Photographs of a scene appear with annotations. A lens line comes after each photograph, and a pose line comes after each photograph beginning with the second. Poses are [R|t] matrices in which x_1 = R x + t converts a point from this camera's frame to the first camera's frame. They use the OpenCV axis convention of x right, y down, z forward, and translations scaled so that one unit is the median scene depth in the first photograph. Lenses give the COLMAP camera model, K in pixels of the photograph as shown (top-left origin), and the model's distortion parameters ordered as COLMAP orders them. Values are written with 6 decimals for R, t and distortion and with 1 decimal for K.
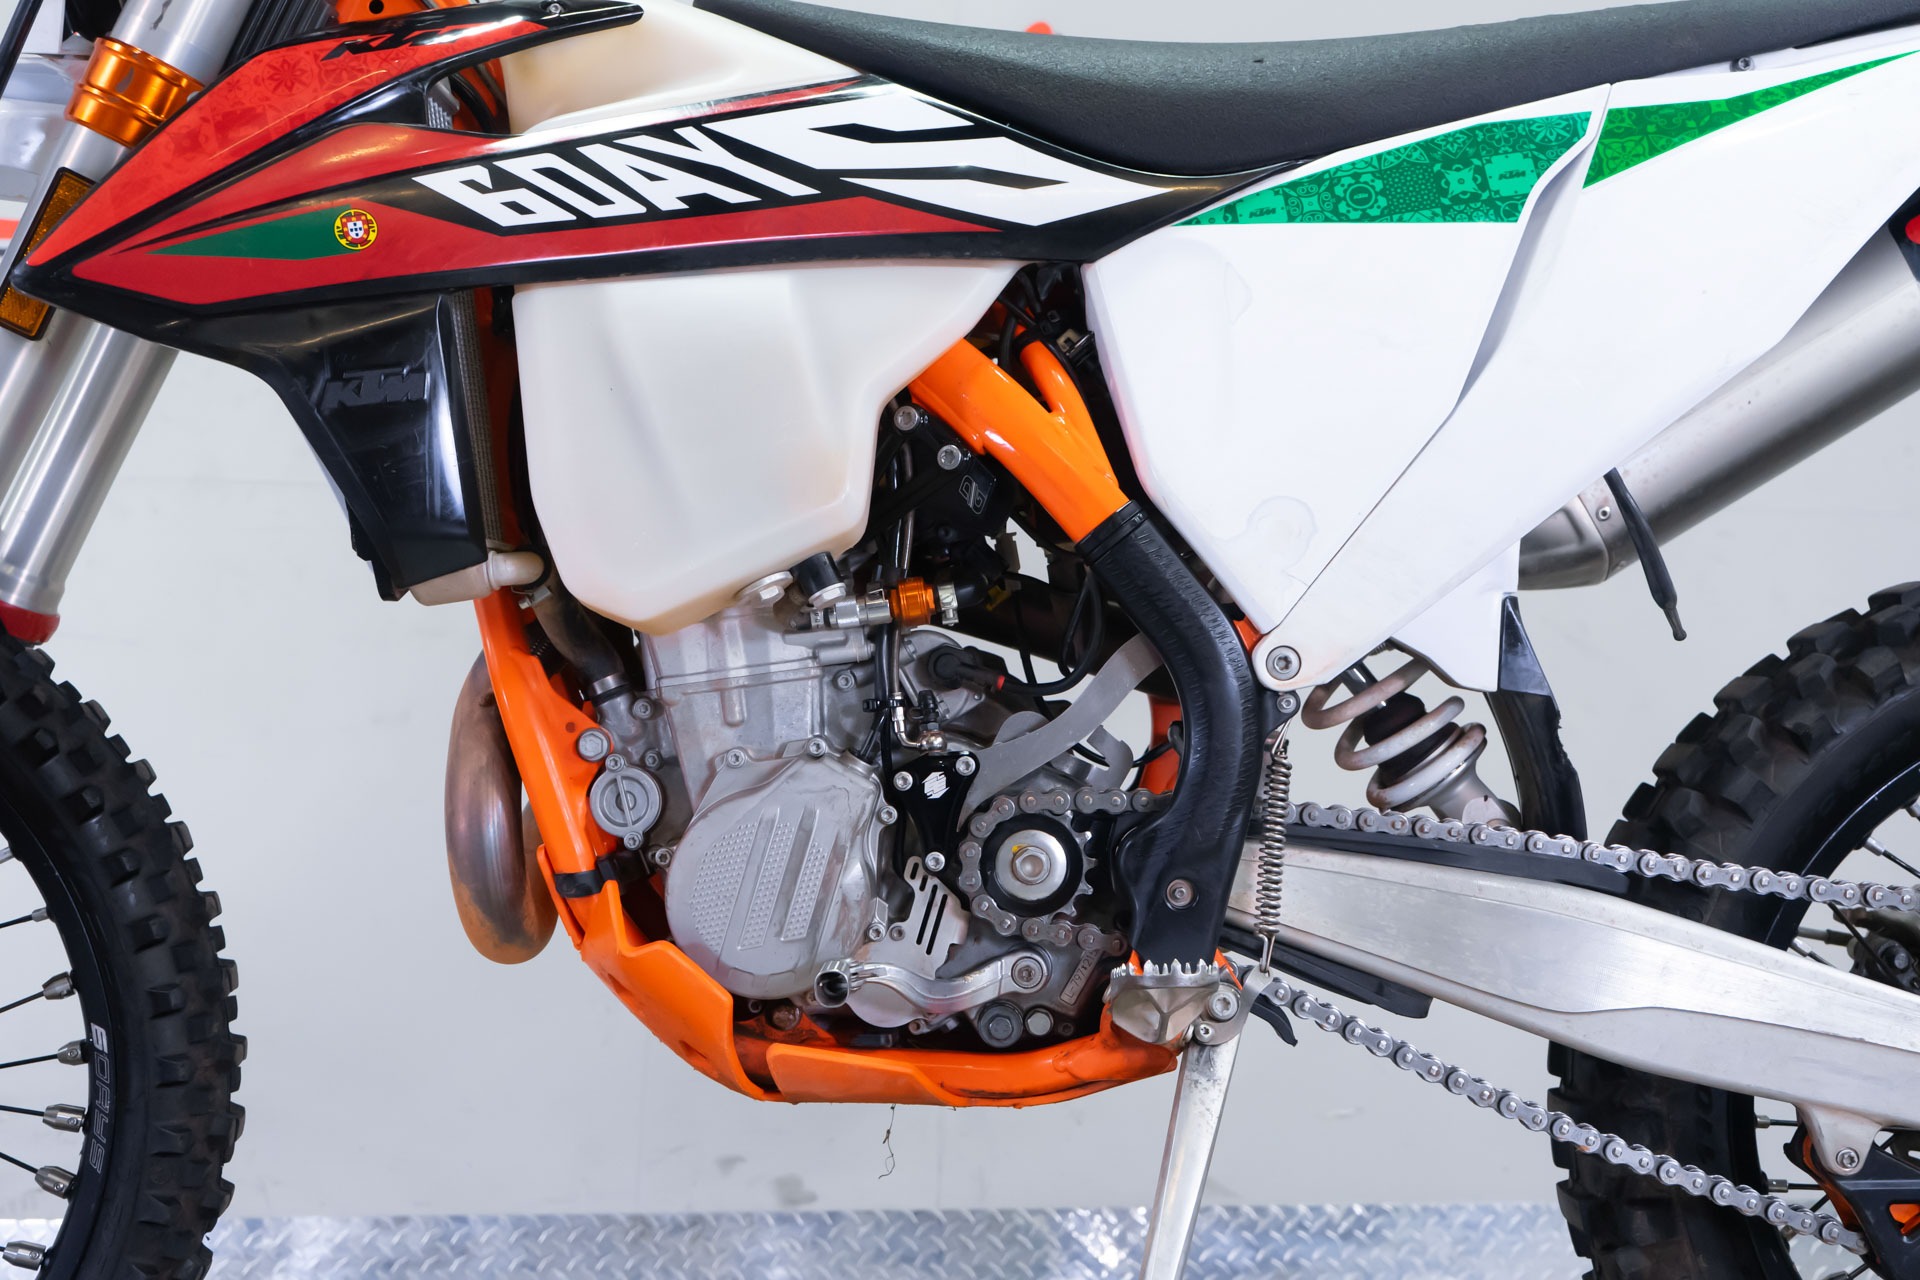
lens RADIAL K [[1918.1, 0, 960.0], [0, 1918.1, 640.0], [0, 0, 1]] dist [-0.005700, 0.007261]
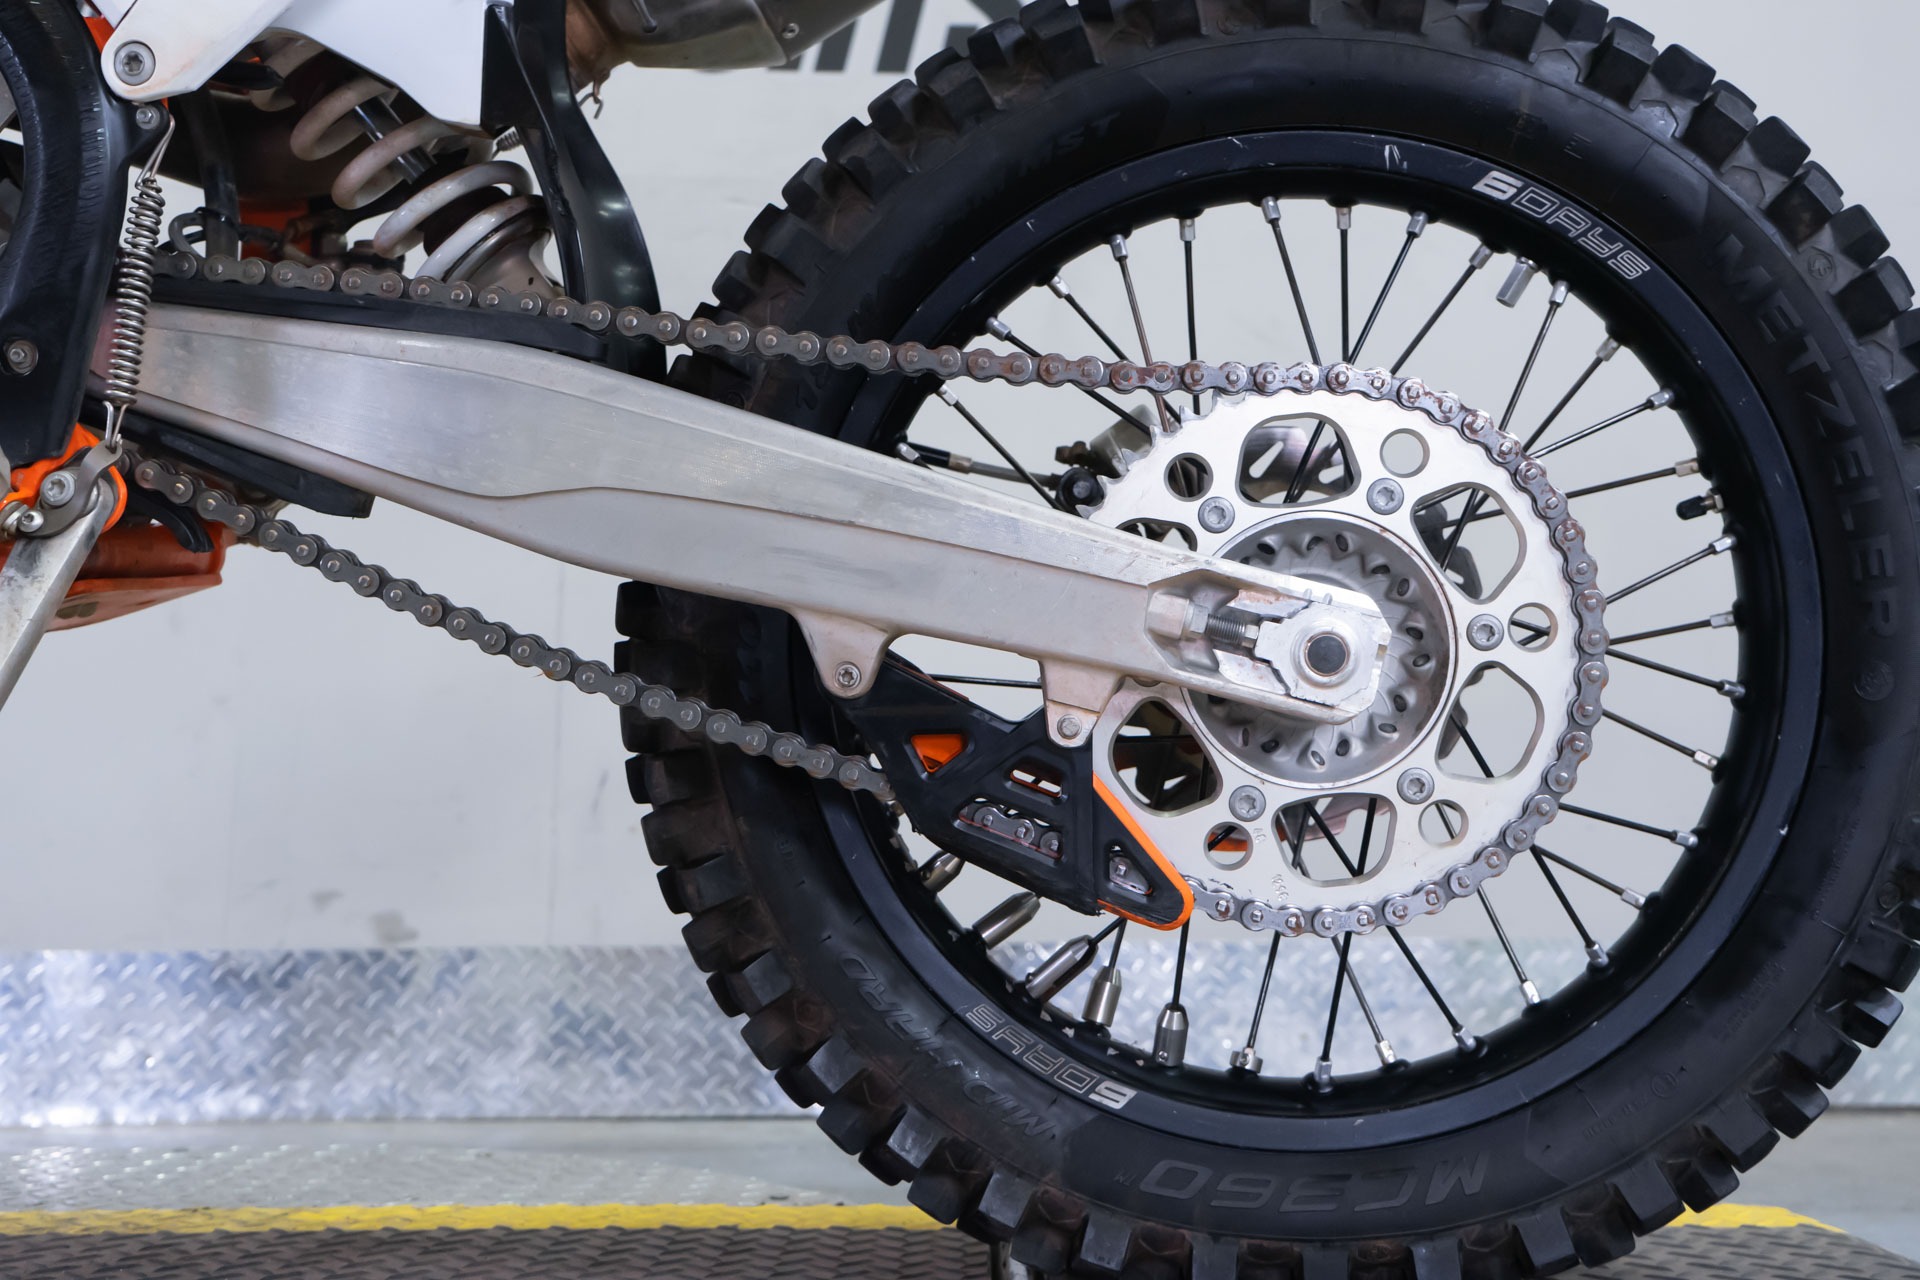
lens RADIAL K [[1877.3, 0, 904.2], [0, 1877.3, 645.2], [0, 0, 1]] dist [-0.004761, -0.006835]
pose [[0.999048, -0.006974, -0.043054, 0.505289], [0.010154, 0.997200, 0.074092, 0.193687], [0.042416, -0.074459, 0.996322, 0.215323]]
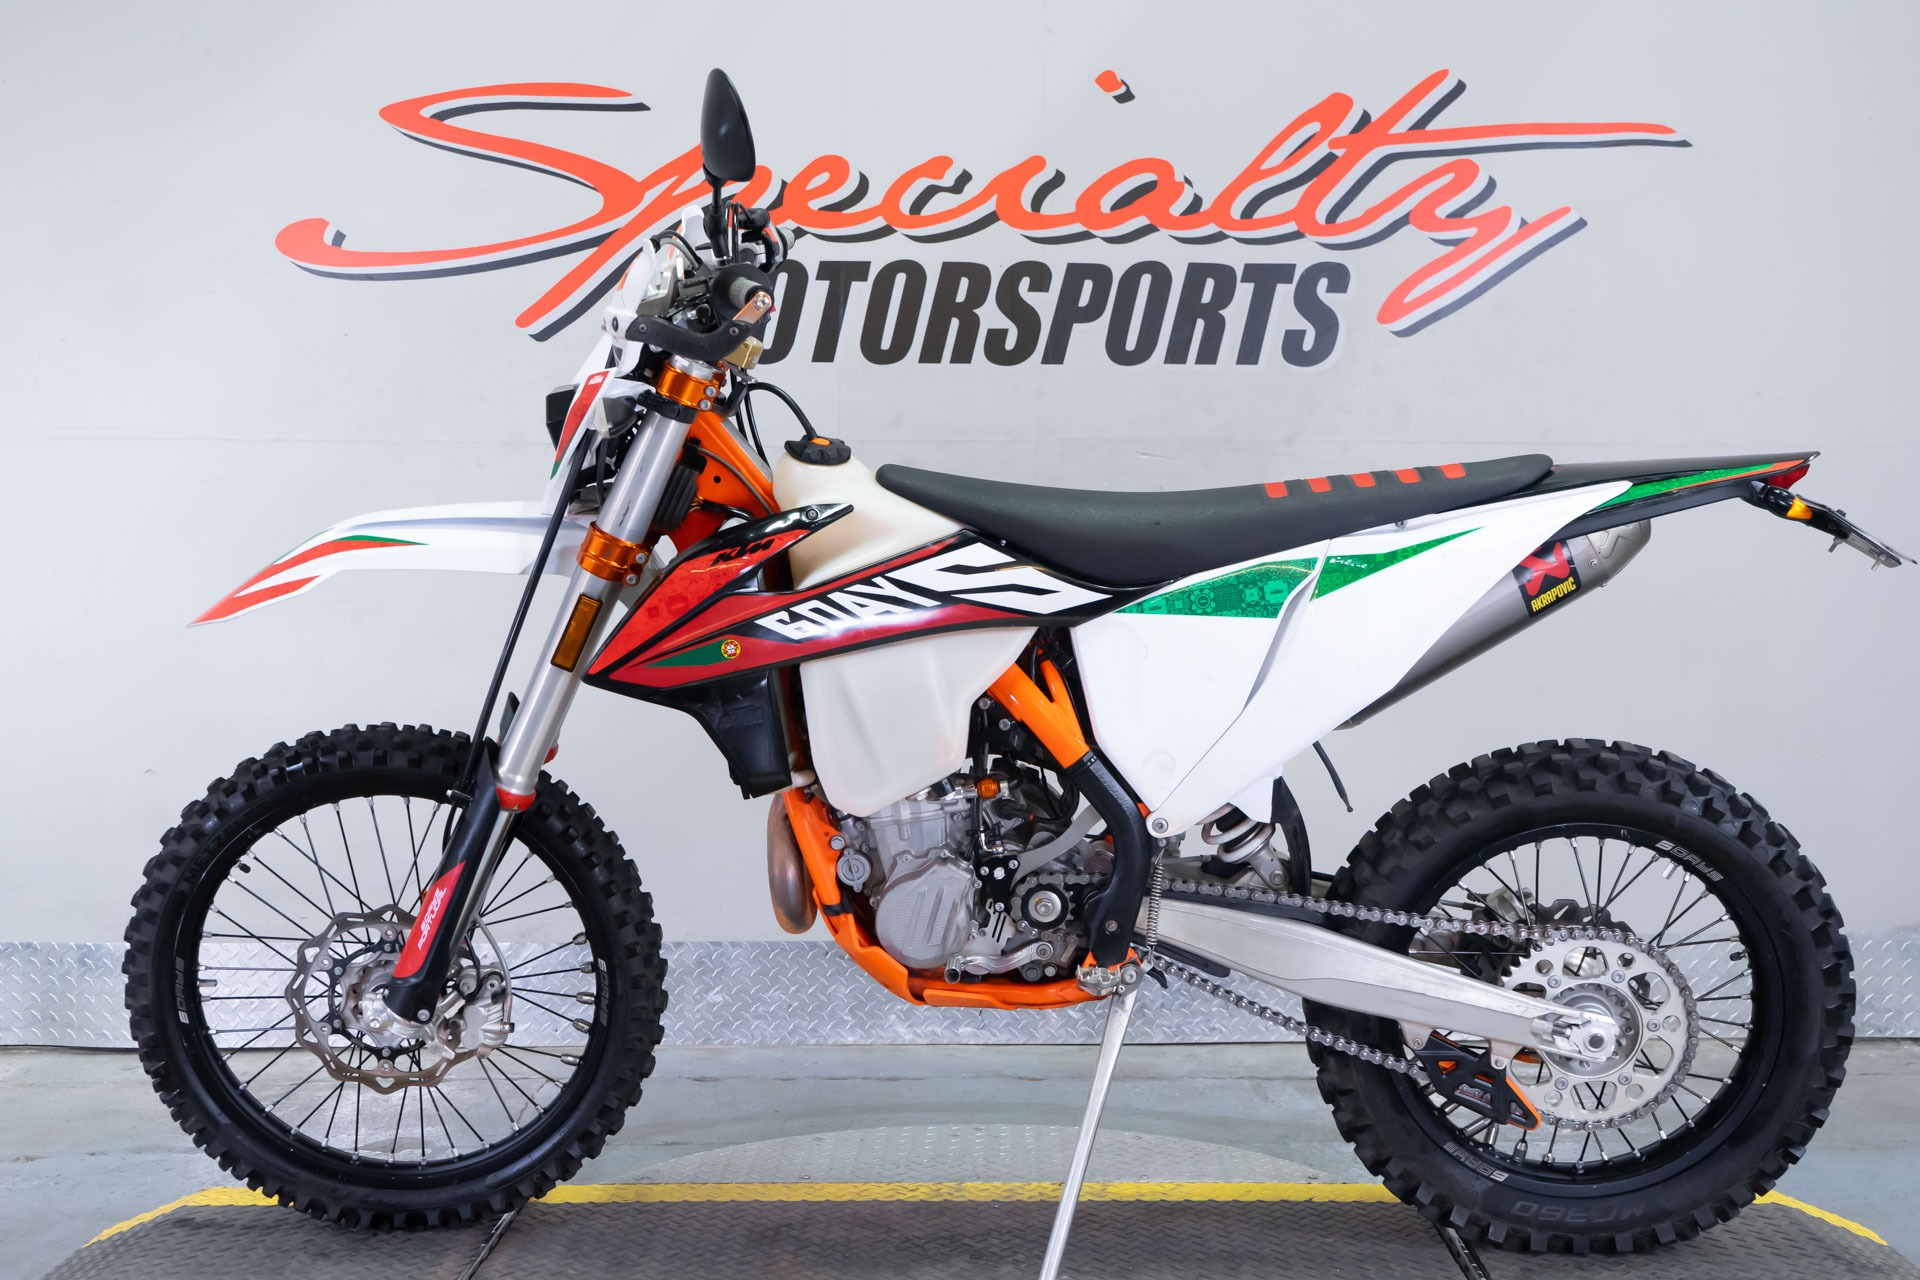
lens RADIAL K [[1956.8, 0, 960.0], [0, 1956.8, 640.0], [0, 0, 1]] dist [0.008335, 0.008602]
pose [[0.998369, -0.002106, -0.057045, 0.068113], [0.014516, 0.975834, 0.218032, -0.652430], [0.055207, -0.218505, 0.974273, -1.072004]]
